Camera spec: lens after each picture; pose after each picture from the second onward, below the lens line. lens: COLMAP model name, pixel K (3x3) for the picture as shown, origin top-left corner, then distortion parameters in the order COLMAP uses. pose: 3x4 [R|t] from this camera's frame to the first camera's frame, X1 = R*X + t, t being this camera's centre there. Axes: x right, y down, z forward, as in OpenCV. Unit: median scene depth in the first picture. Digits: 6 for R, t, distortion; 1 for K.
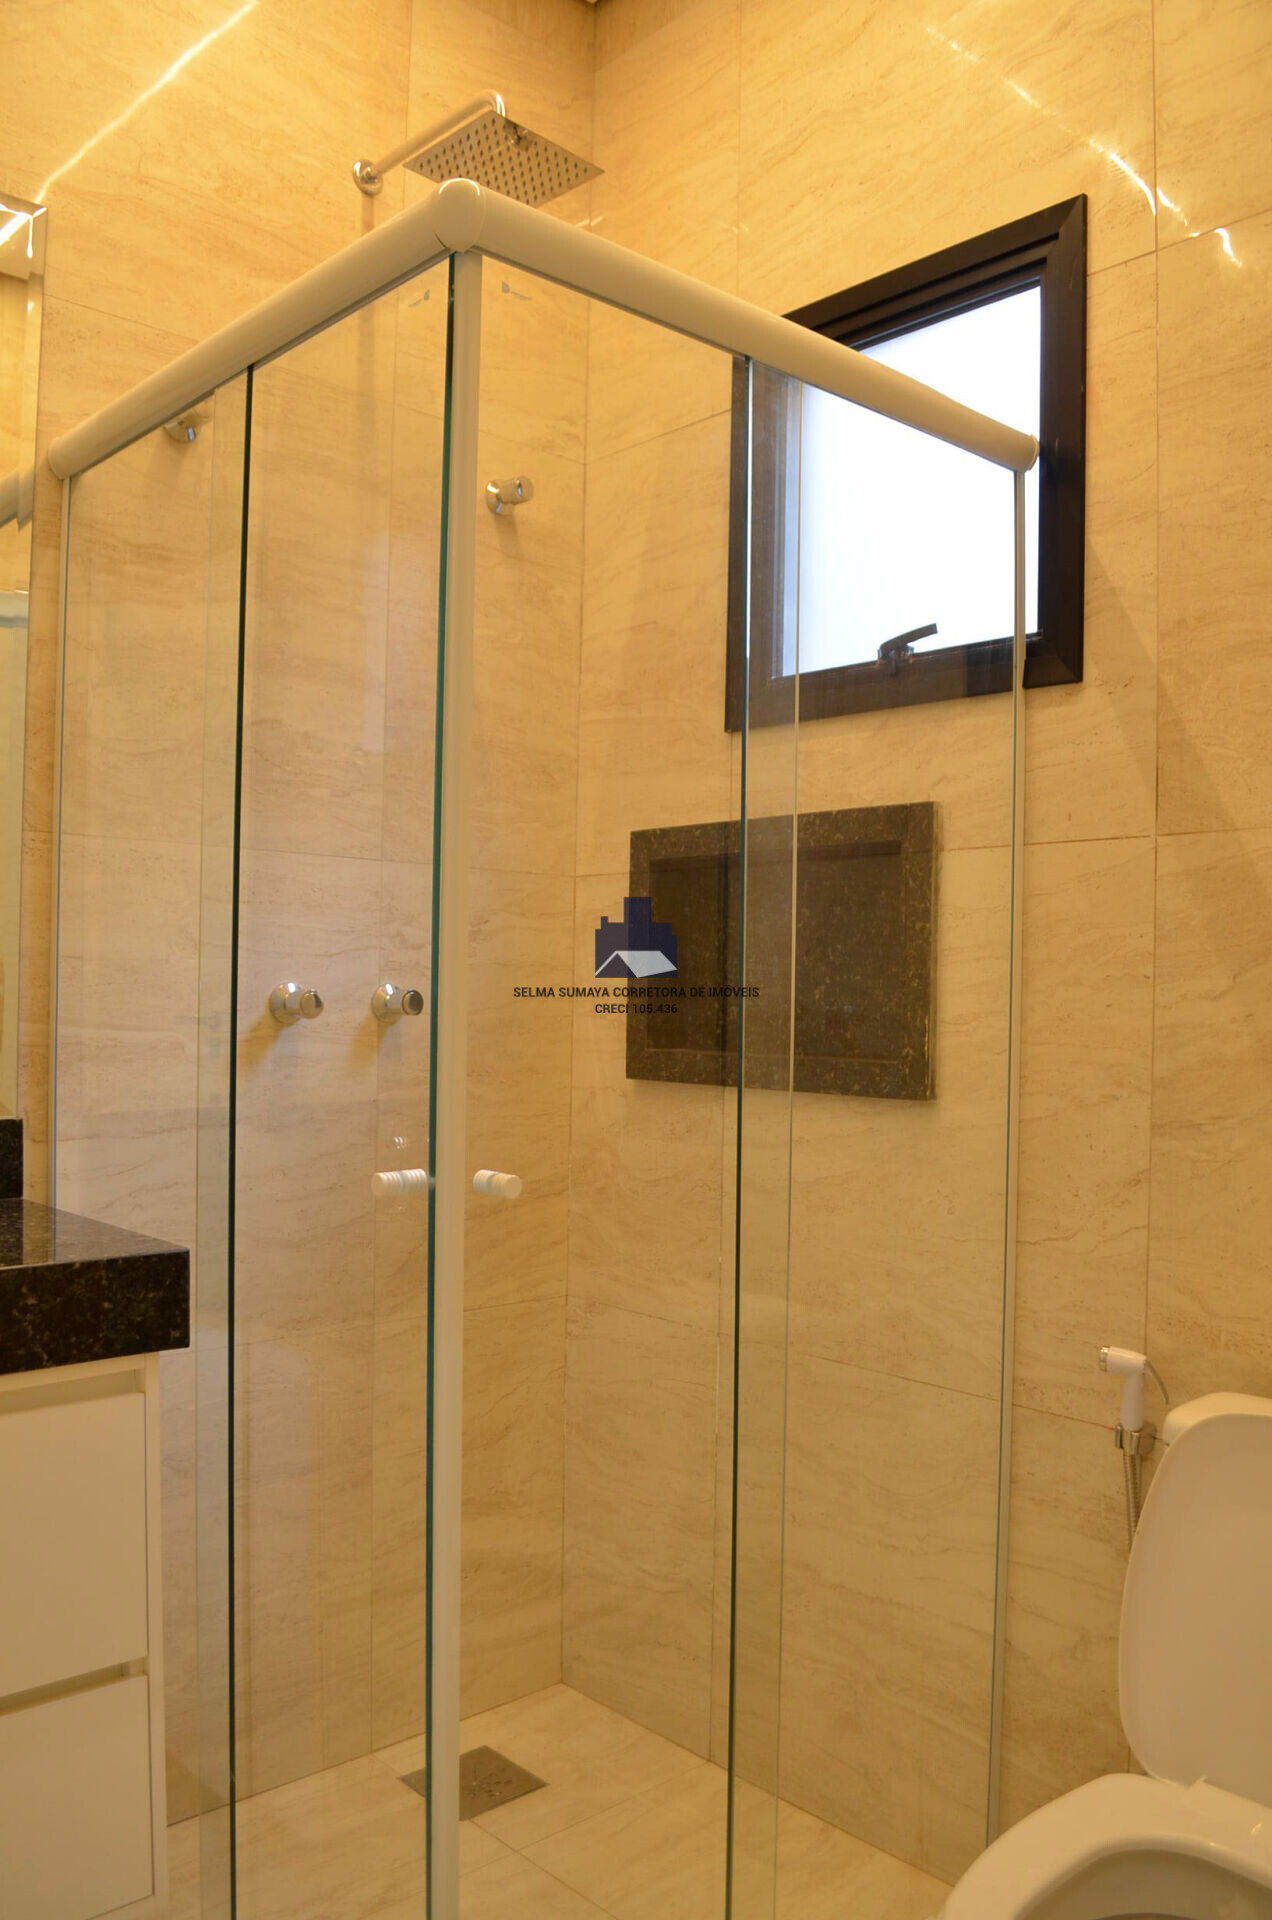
lens RADIAL K [[1501.0, 0, 630.1], [0, 1501.0, 965.0], [0, 0, 1]] dist [-0.080685, 0.009186]
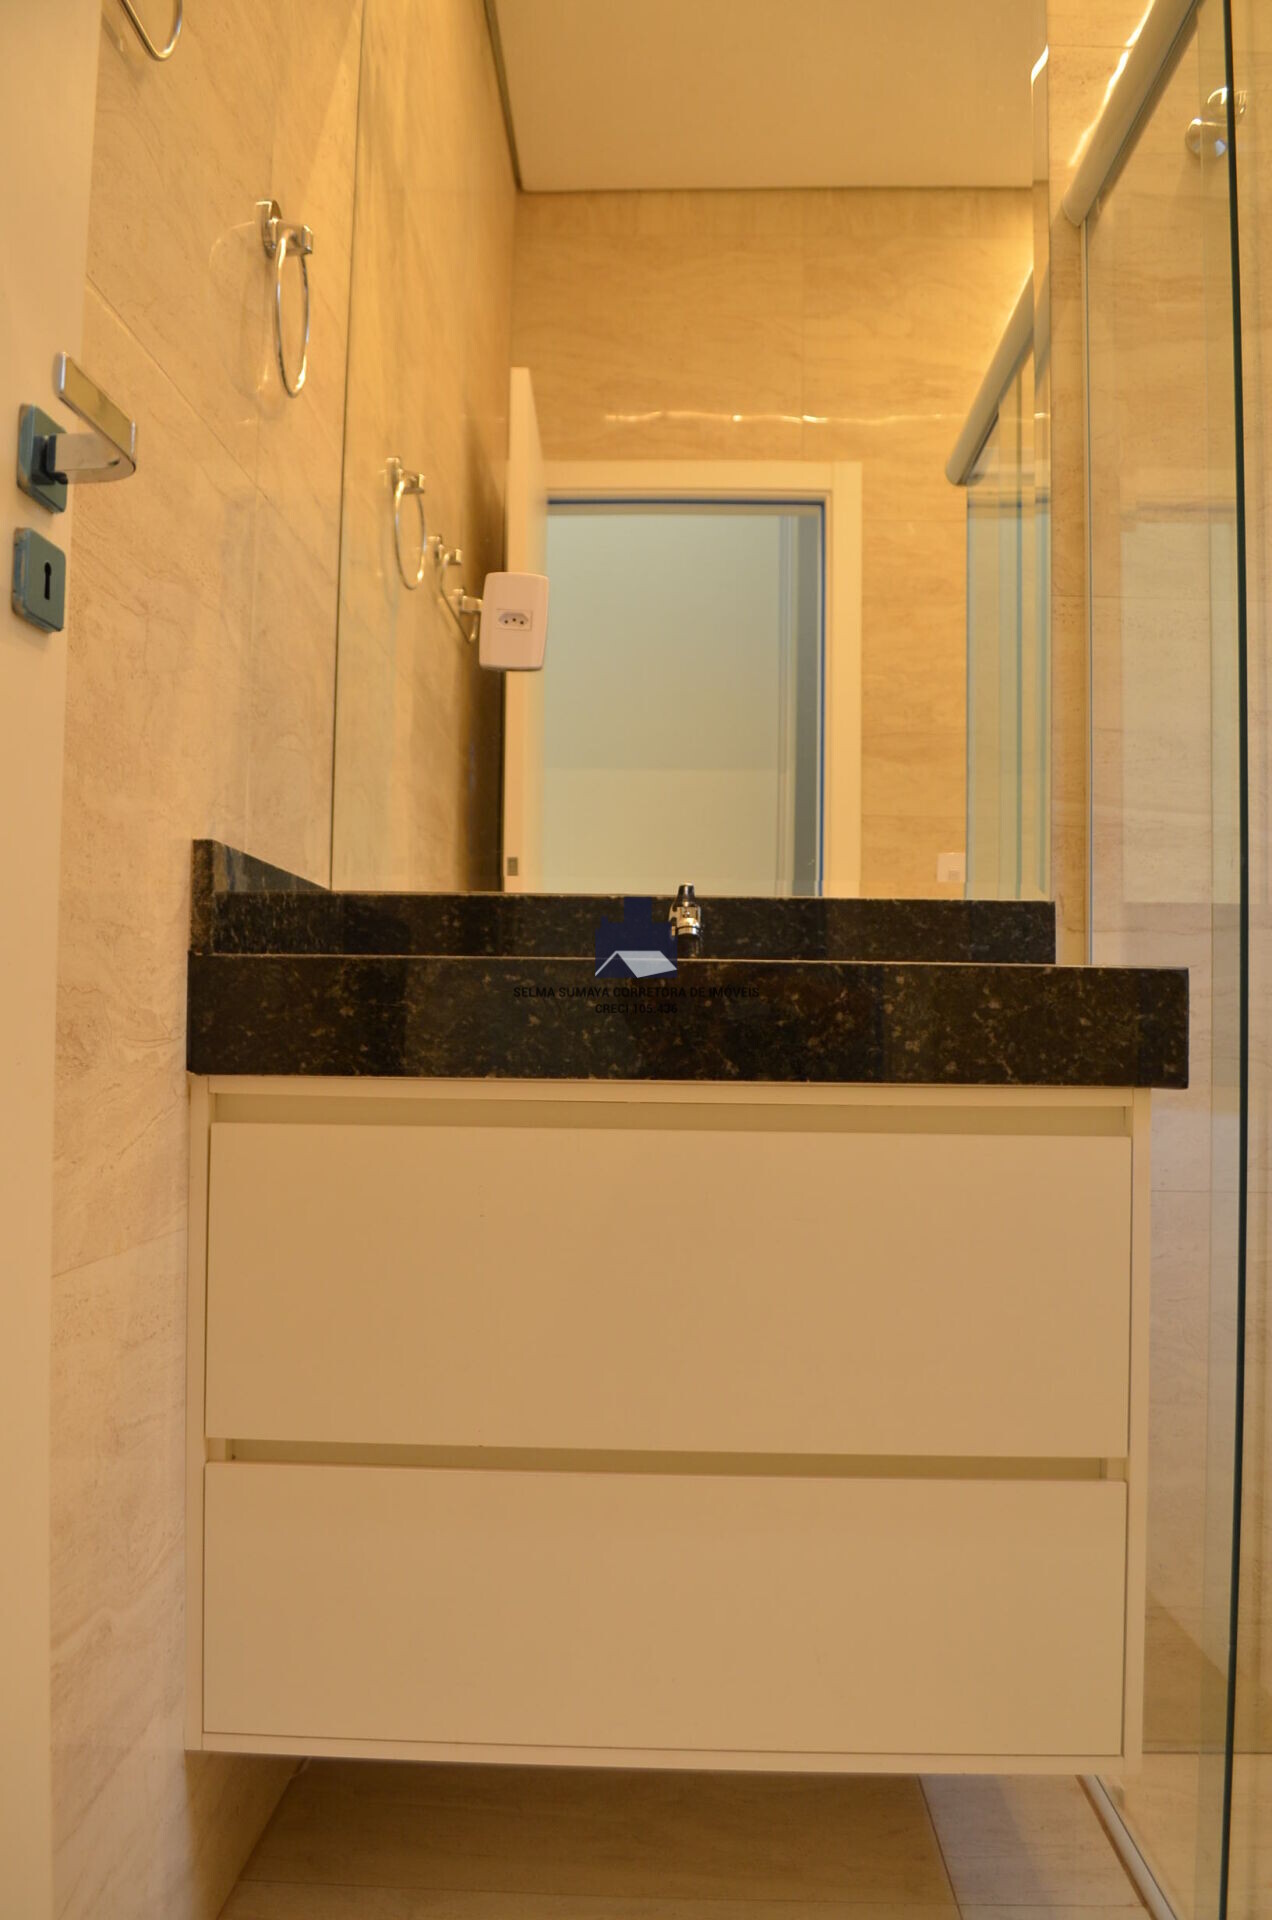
lens RADIAL K [[1501.0, 0, 639.5], [0, 1501.0, 963.7], [0, 0, 1]] dist [-0.080685, 0.009186]
pose [[0.717827, -0.027334, -0.695684, 0.057061], [0.003519, 0.999359, -0.035634, 0.217600], [0.696212, 0.023131, 0.717463, 0.200010]]
